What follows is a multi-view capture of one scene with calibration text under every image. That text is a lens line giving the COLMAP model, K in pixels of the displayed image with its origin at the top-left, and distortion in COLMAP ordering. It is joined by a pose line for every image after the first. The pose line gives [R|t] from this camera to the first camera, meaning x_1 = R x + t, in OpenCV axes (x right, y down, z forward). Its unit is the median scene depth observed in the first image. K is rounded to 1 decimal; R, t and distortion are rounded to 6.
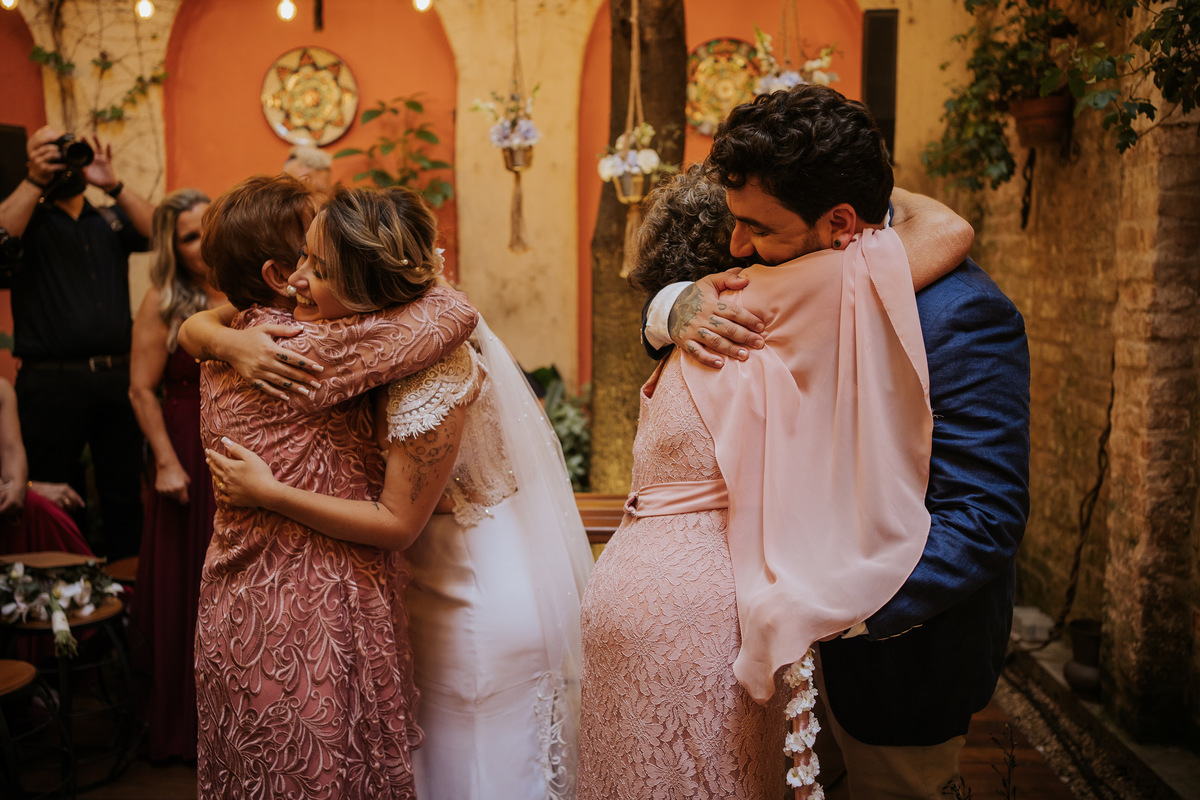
lens RADIAL K [[1282.8, 0, 599.8], [0, 1282.8, 409.2], [0, 0, 1]] dist [0.015810, 0.000000]
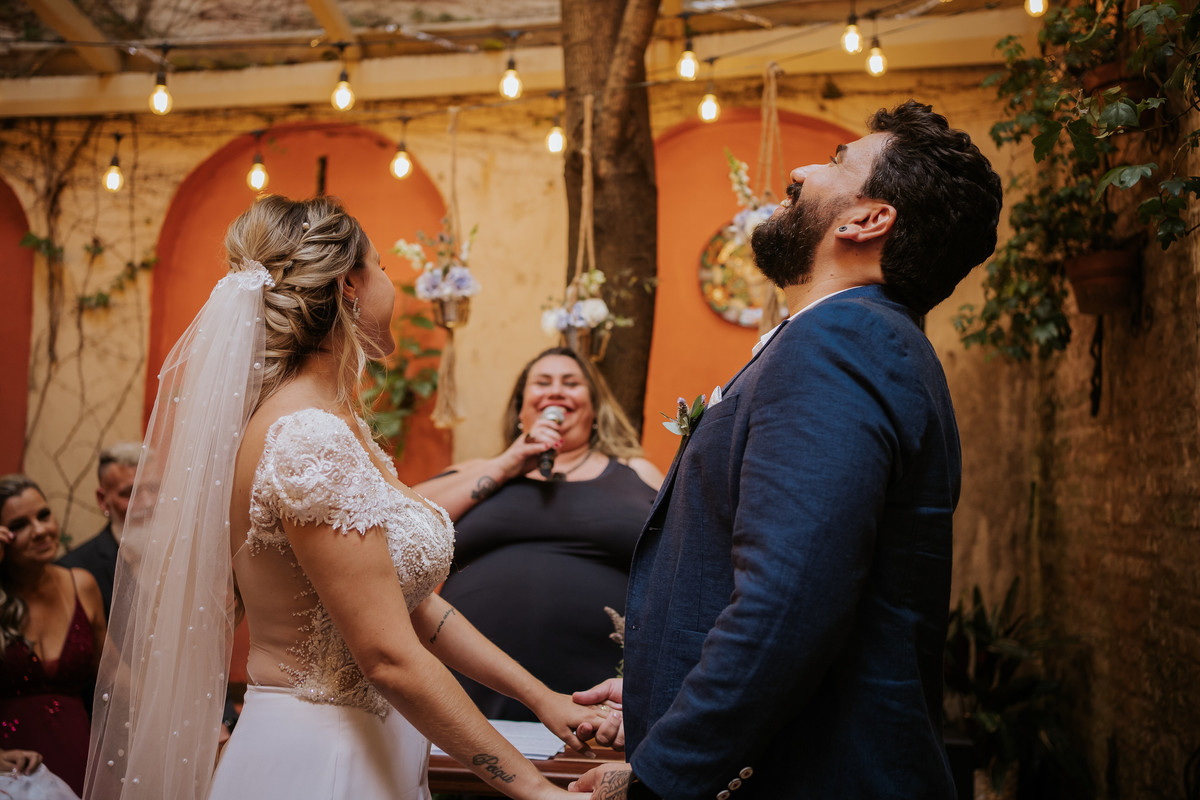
lens RADIAL K [[1282.8, 0, 588.9], [0, 1282.8, 366.0], [0, 0, 1]] dist [0.015810, 0.000000]
pose [[0.995020, 0.004719, -0.099559, 0.095930], [-0.026379, 0.975728, -0.217392, 0.016408], [0.096117, 0.218936, 0.970994, 0.176334]]
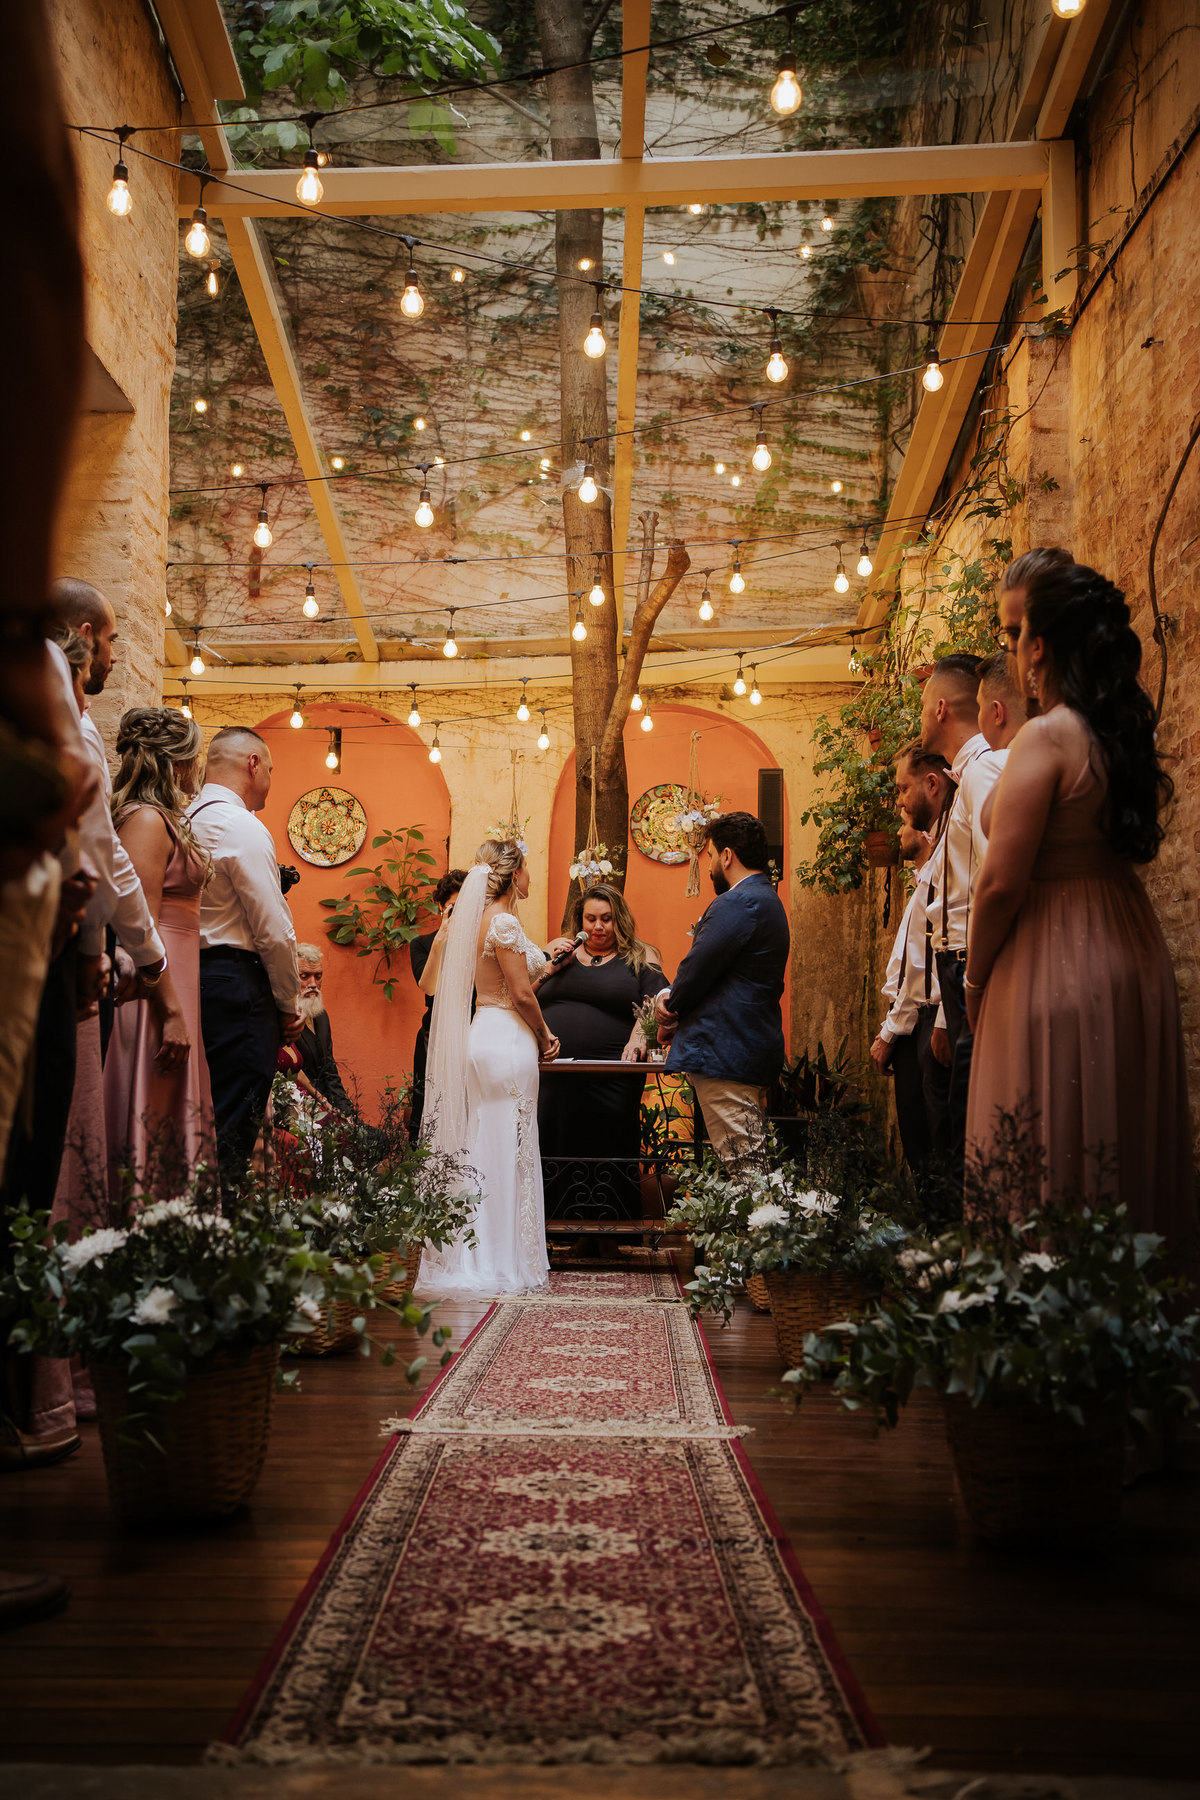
lens RADIAL K [[1924.2, 0, 597.9], [0, 1924.2, 888.2], [0, 0, 1]] dist [0.015810, 0.000000]
pose [[0.999750, 0.010357, 0.019838, -0.008894], [-0.005895, 0.977025, -0.213044, 0.264080], [-0.021589, 0.212873, 0.976841, -1.016440]]
